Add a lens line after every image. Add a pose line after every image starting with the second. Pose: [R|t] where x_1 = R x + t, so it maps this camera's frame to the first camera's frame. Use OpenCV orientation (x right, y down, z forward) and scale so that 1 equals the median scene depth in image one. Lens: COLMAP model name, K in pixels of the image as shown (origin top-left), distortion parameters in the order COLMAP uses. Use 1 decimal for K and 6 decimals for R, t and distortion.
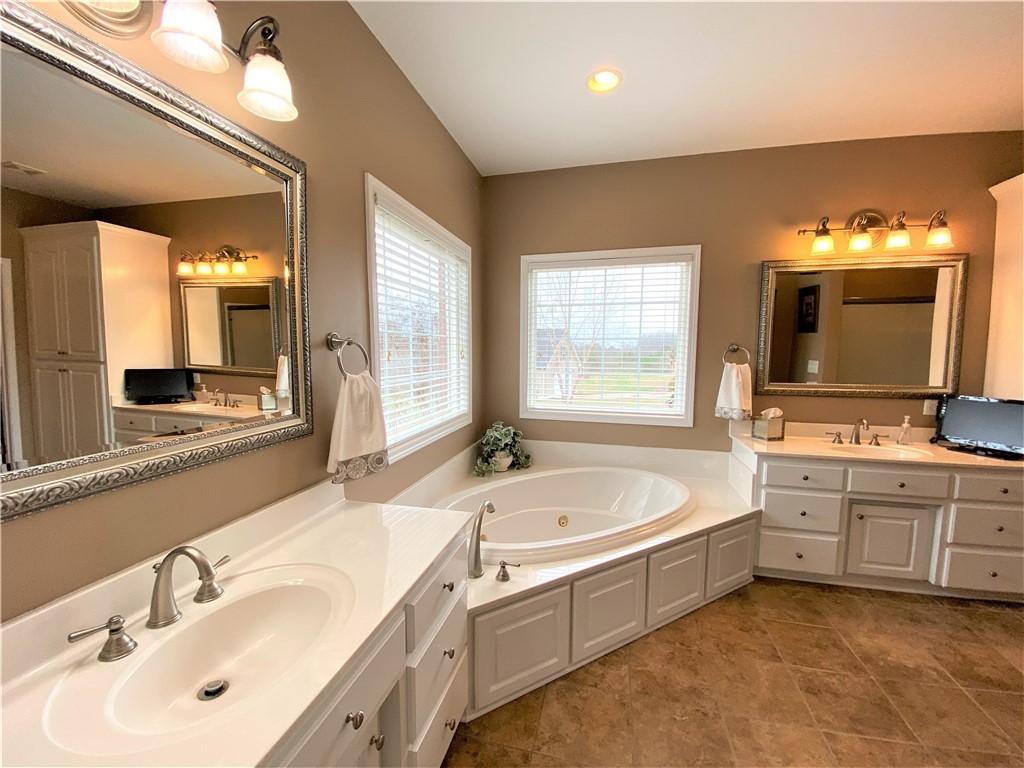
lens RADIAL K [[417.7, 0, 502.8], [0, 417.7, 382.2], [0, 0, 1]] dist [-0.025572, -0.003062]
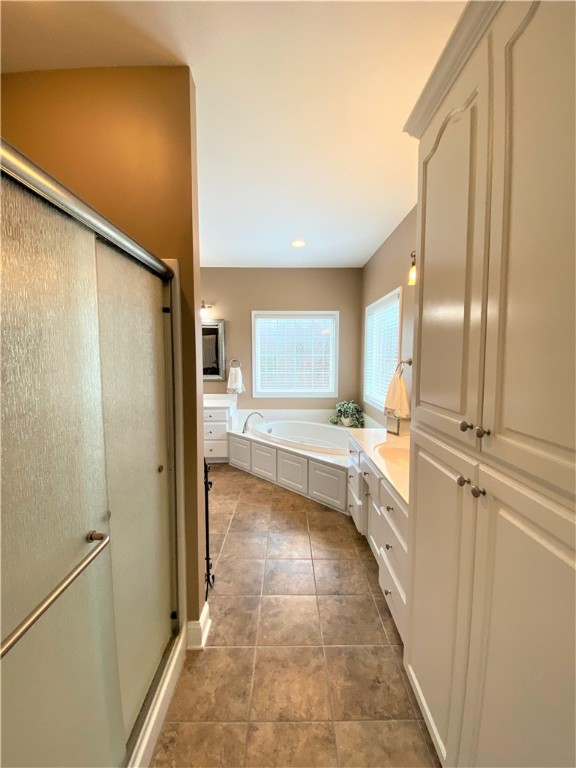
lens RADIAL K [[313.3, 0, 289.5], [0, 313.3, 379.9], [0, 0, 1]] dist [-0.025572, -0.003062]
pose [[0.264840, 0.066434, -0.962001, 2.027545], [-0.079386, 0.995740, 0.046909, -0.067107], [0.961019, 0.063946, 0.268986, 0.555269]]
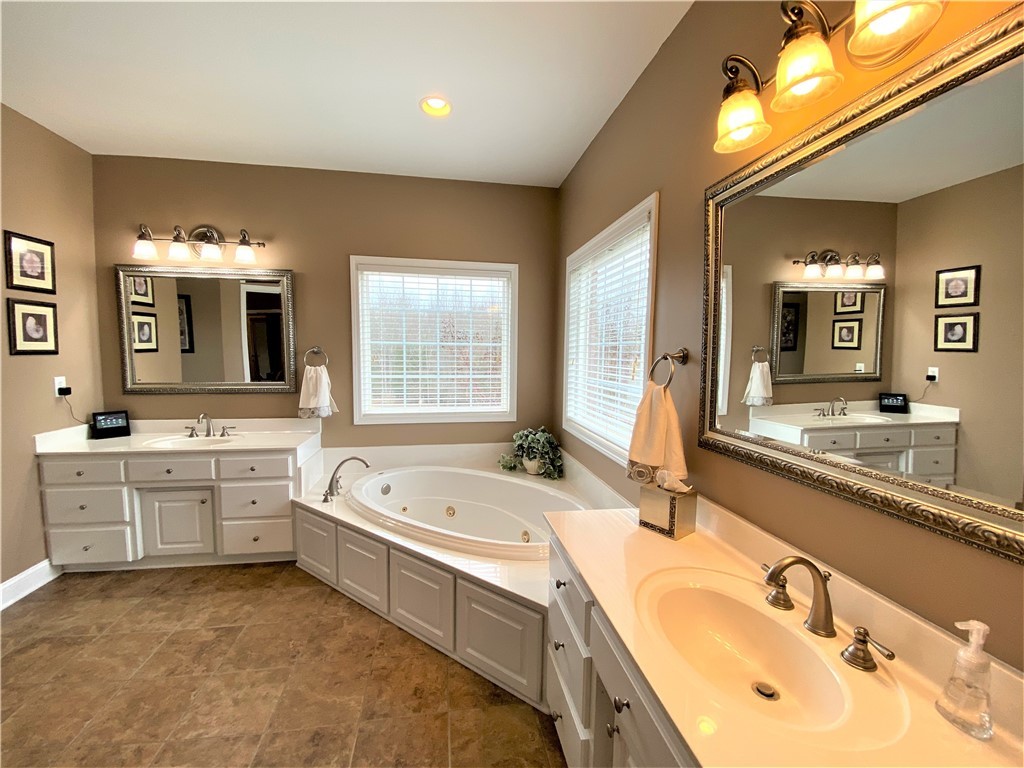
lens RADIAL K [[417.7, 0, 517.3], [0, 417.7, 382.0], [0, 0, 1]] dist [-0.025572, -0.003062]
pose [[0.422493, 0.064579, -0.904062, 1.422718], [-0.084198, 0.995942, 0.031794, -0.071985], [0.902447, 0.062688, 0.426216, 0.803232]]
